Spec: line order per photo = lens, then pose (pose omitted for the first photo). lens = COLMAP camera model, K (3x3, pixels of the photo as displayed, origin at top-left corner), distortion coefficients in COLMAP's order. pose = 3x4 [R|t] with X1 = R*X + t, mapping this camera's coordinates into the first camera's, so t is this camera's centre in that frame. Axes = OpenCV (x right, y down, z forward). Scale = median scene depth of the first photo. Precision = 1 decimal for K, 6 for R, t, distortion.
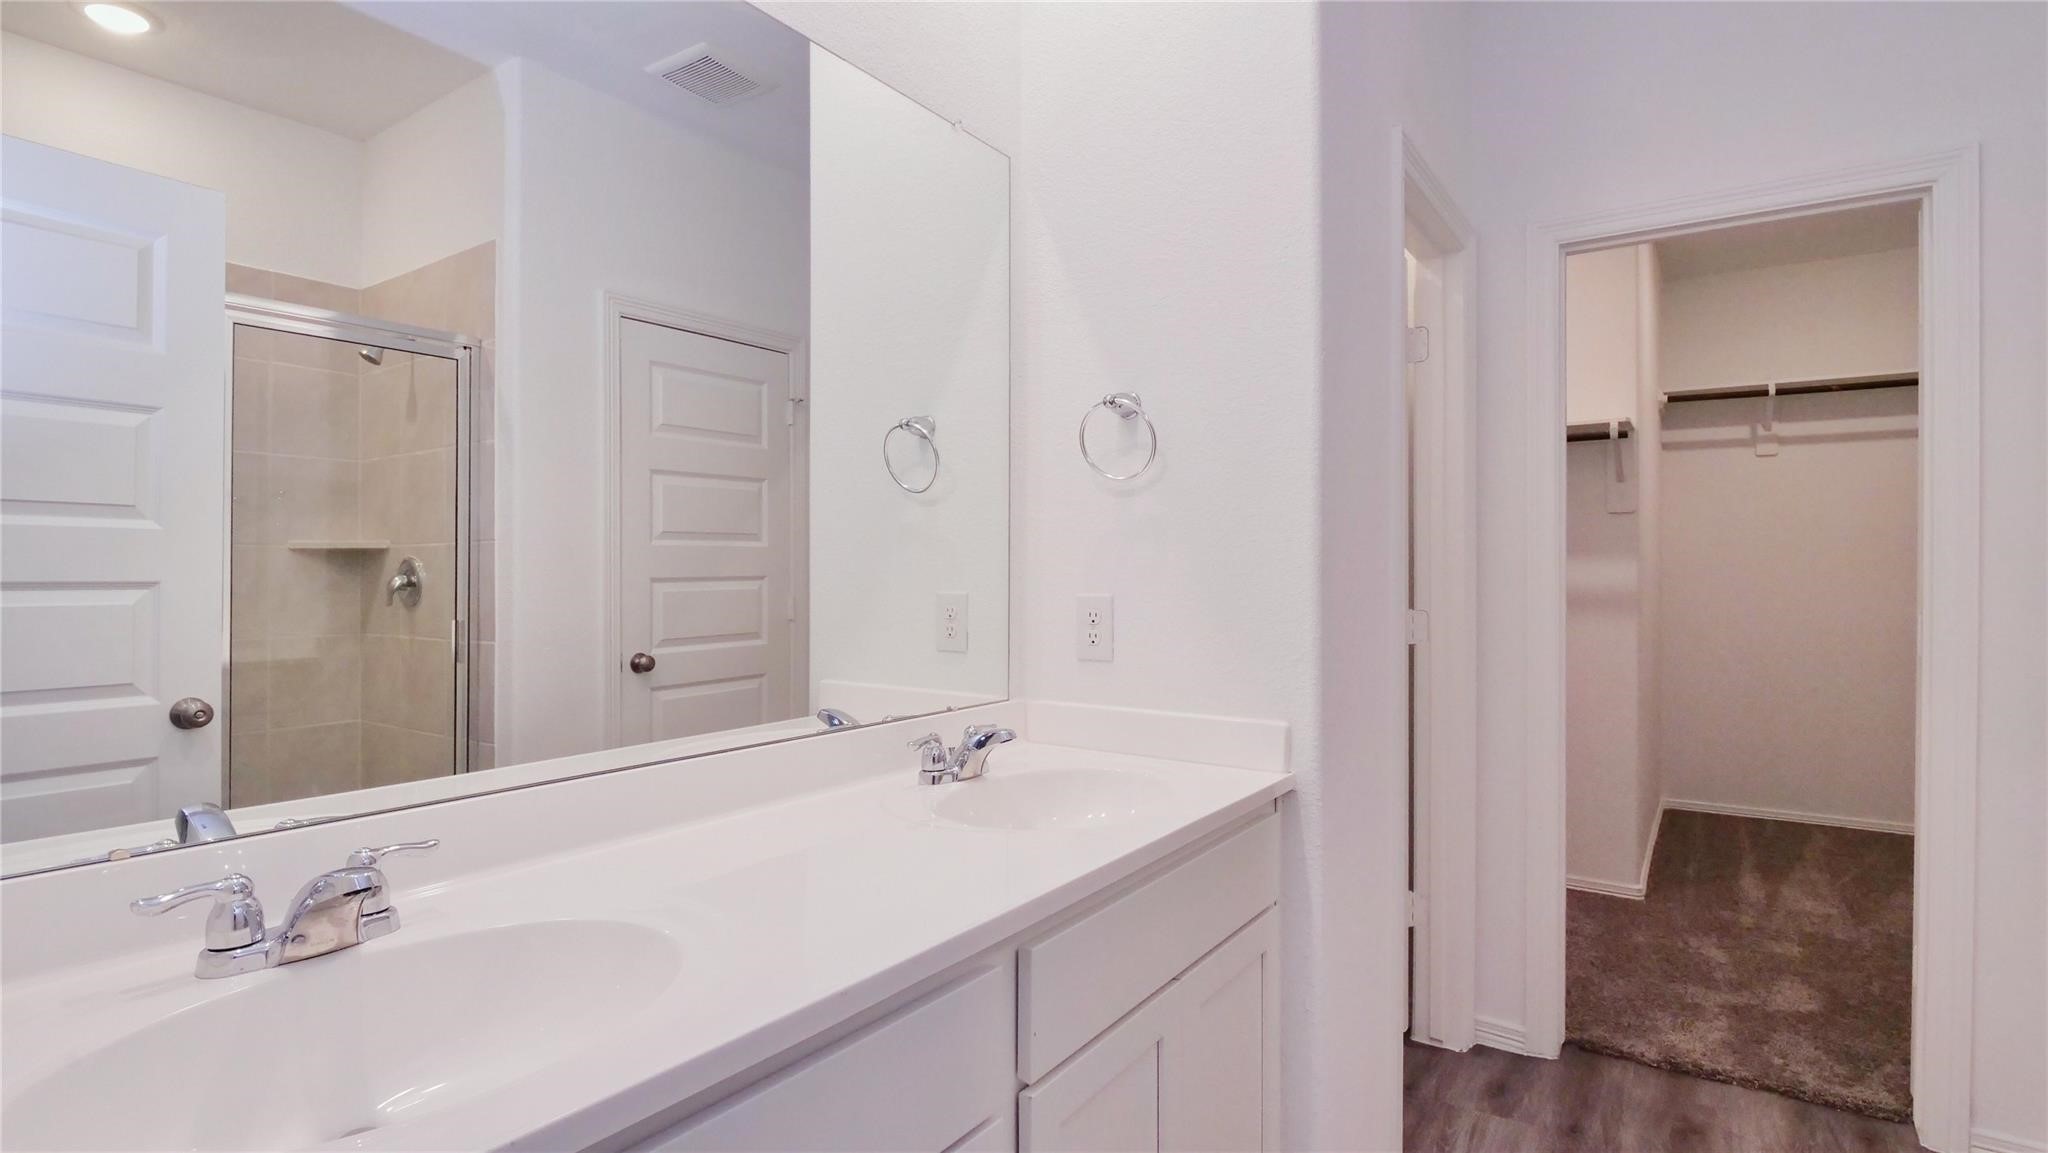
lens RADIAL K [[1008.6, 0, 1022.7], [0, 1008.6, 572.7], [0, 0, 1]] dist [-0.006013, -0.001573]
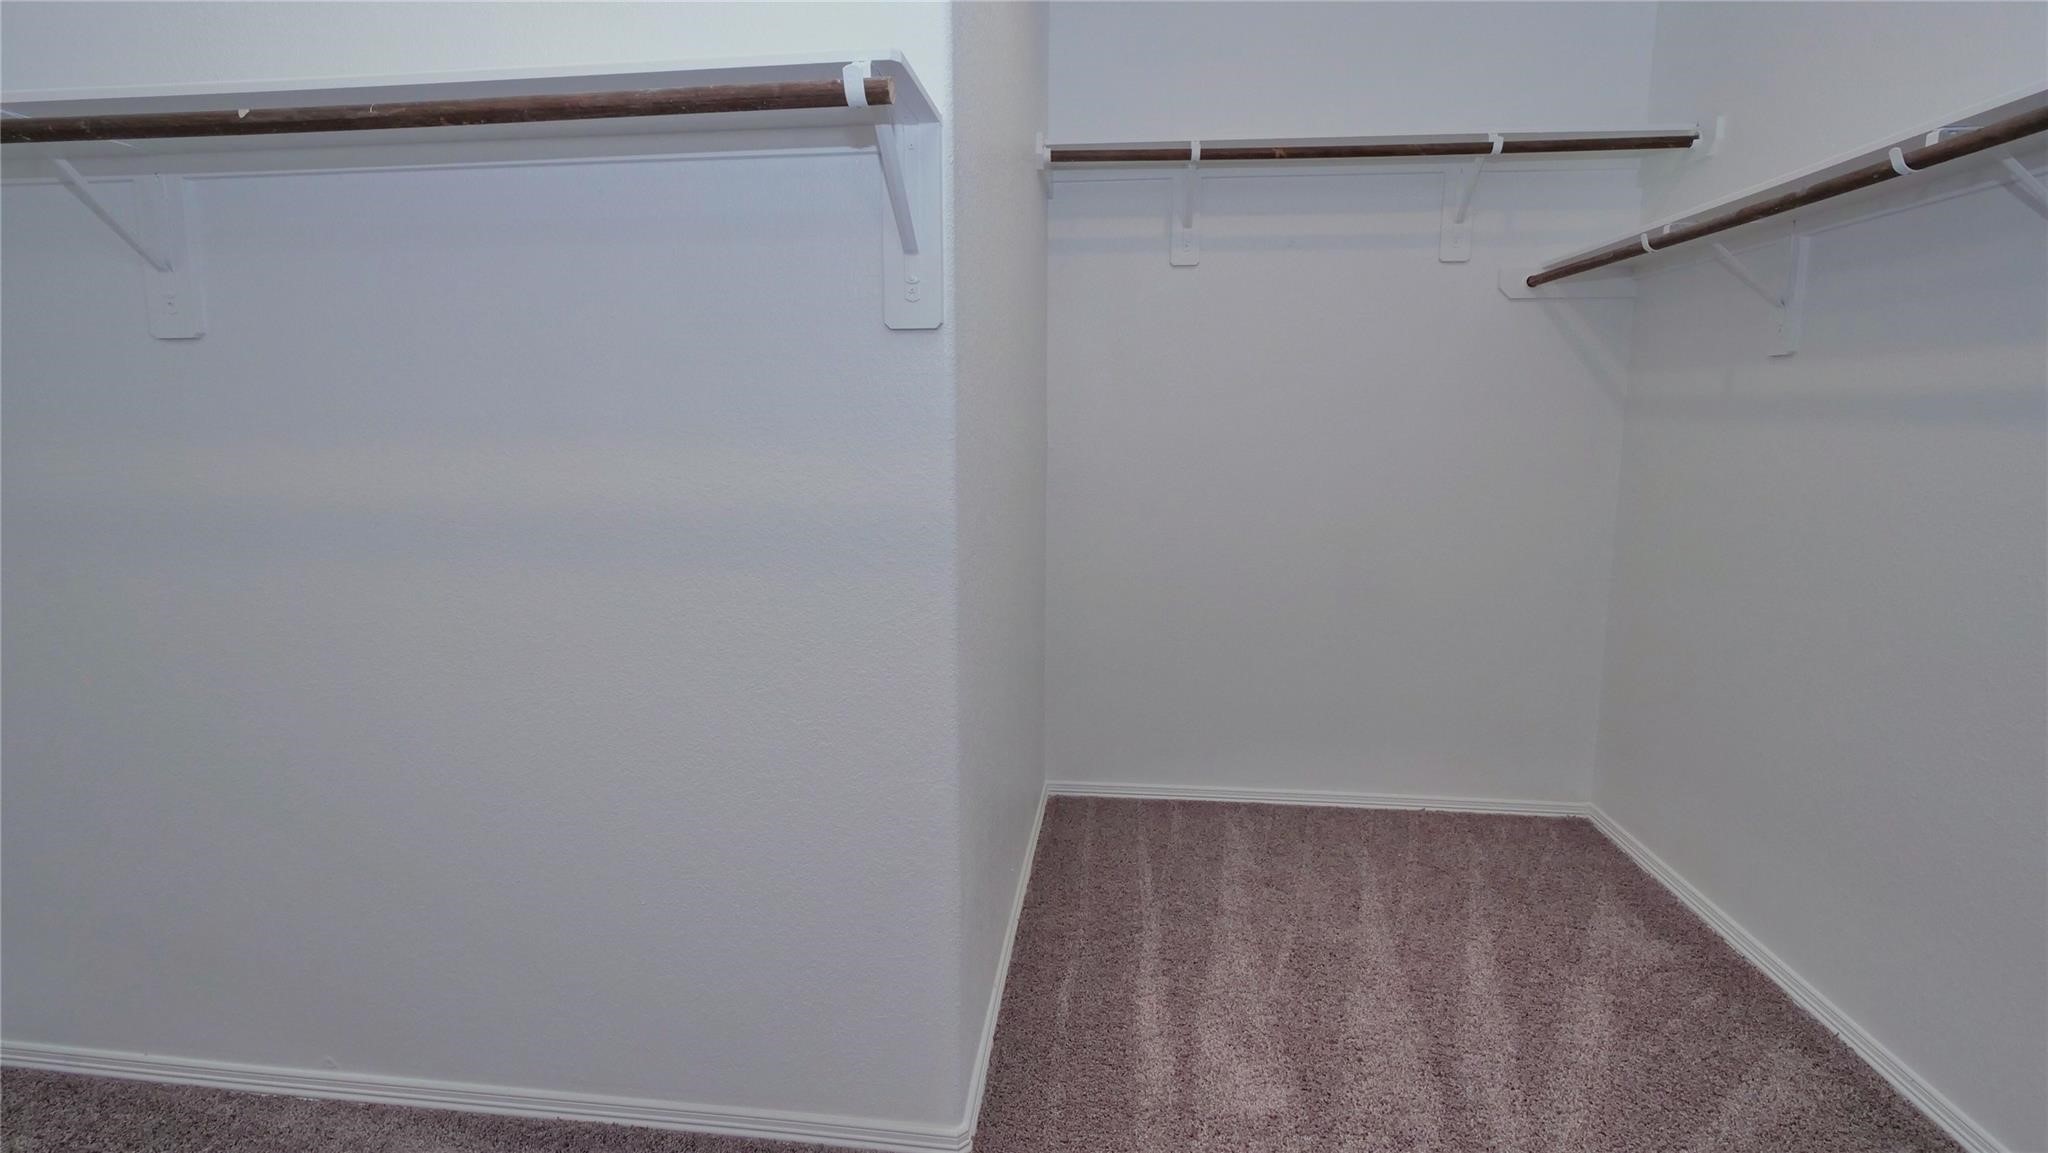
lens RADIAL K [[1008.6, 0, 1022.7], [0, 1008.6, 572.7], [0, 0, 1]] dist [-0.006013, -0.001573]
pose [[0.879497, -0.069020, 0.470873, 0.348187], [-0.000116, 0.989396, 0.145241, -0.017429], [-0.475905, -0.127794, 0.870163, 0.485658]]
